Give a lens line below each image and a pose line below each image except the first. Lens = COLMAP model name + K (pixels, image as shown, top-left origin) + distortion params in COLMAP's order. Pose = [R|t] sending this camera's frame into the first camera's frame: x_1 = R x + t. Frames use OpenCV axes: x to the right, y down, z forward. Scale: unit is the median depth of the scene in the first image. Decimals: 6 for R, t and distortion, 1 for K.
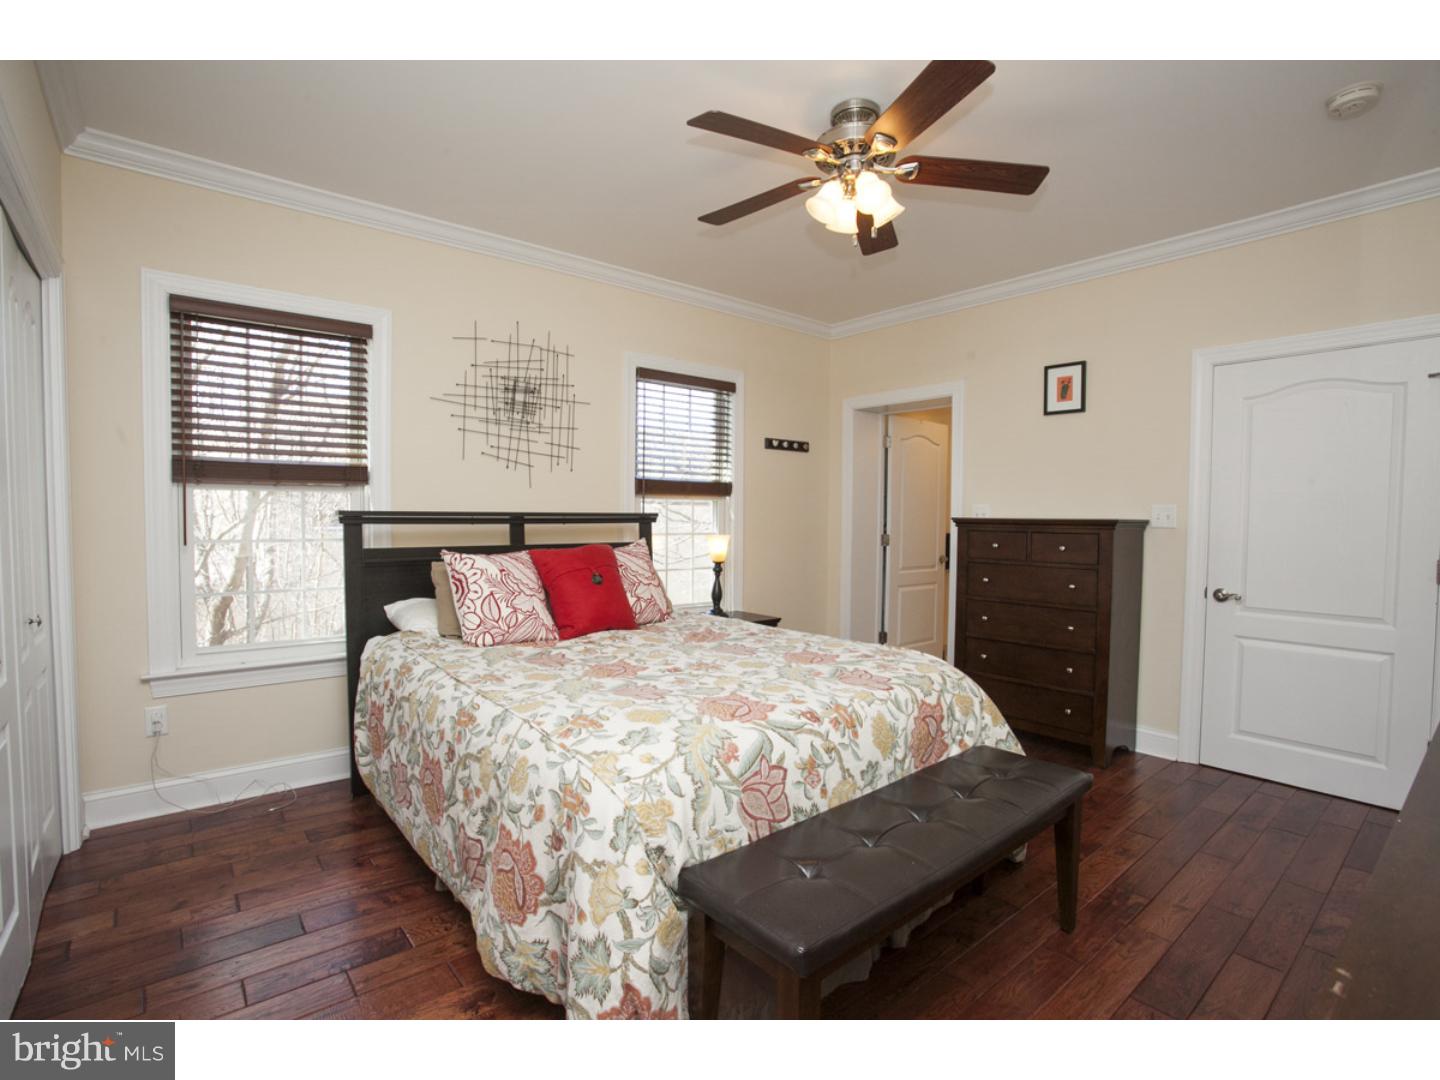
lens RADIAL K [[700.3, 0, 722.6], [0, 700.3, 544.2], [0, 0, 1]] dist [-0.075126, 0.031335]
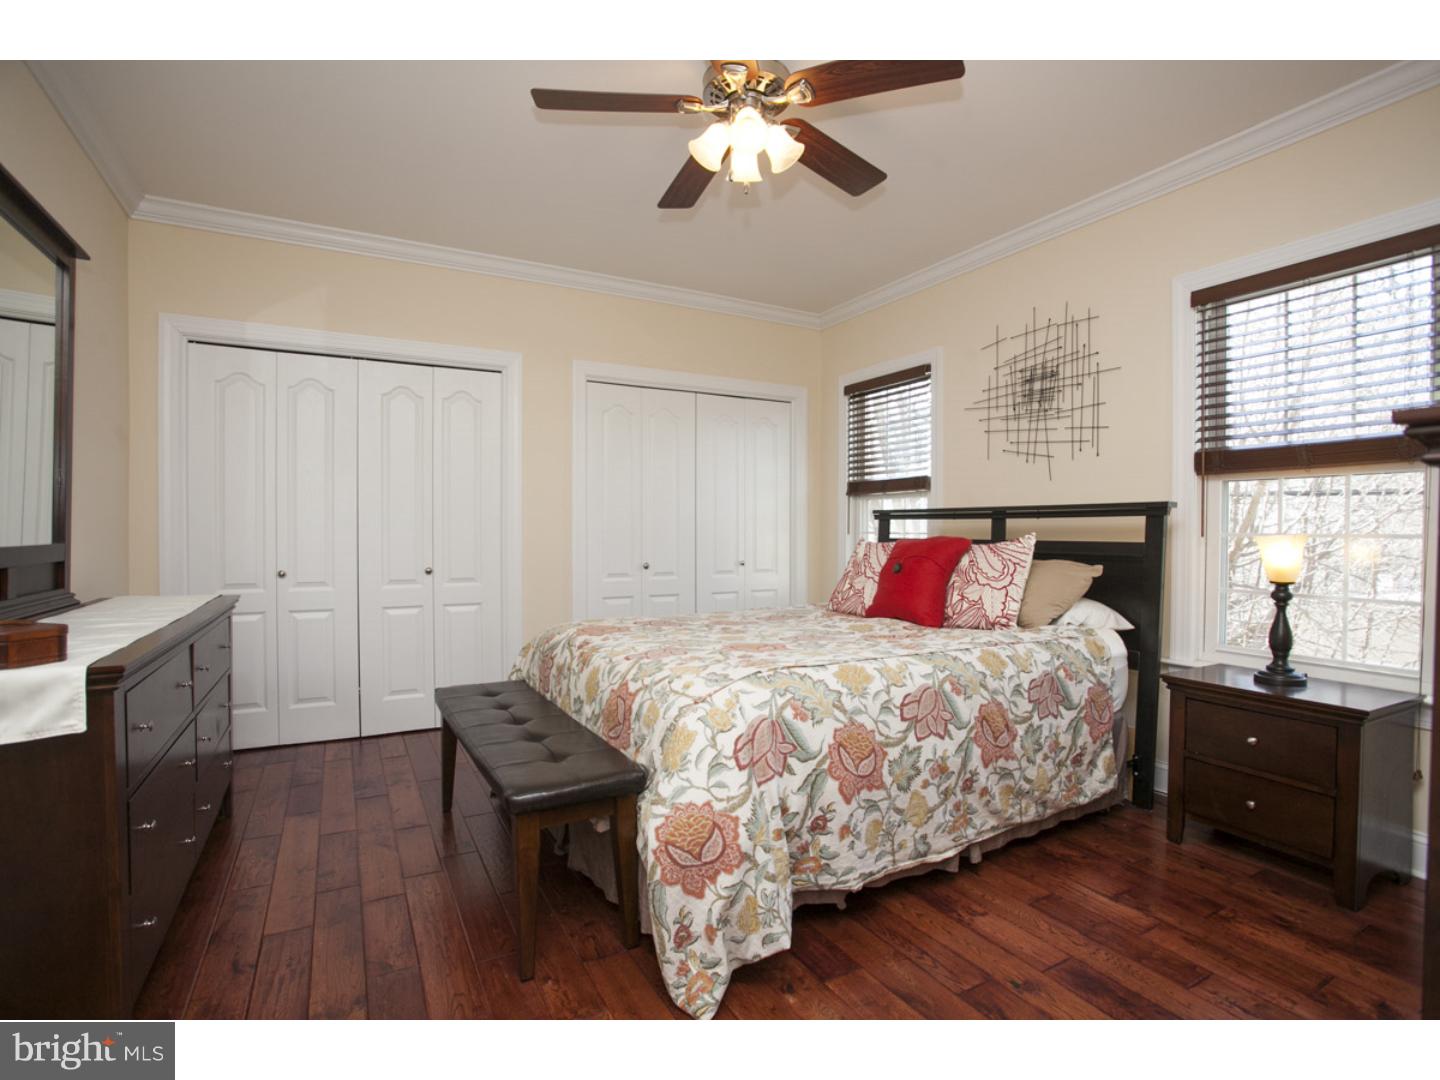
lens RADIAL K [[700.3, 0, 722.6], [0, 700.3, 544.2], [0, 0, 1]] dist [-0.075126, 0.031335]
pose [[-0.201428, 0.011106, -0.979440, 0.715525], [-0.047216, 0.998663, 0.021034, 0.004636], [0.978365, 0.050482, -0.200634, 0.778495]]
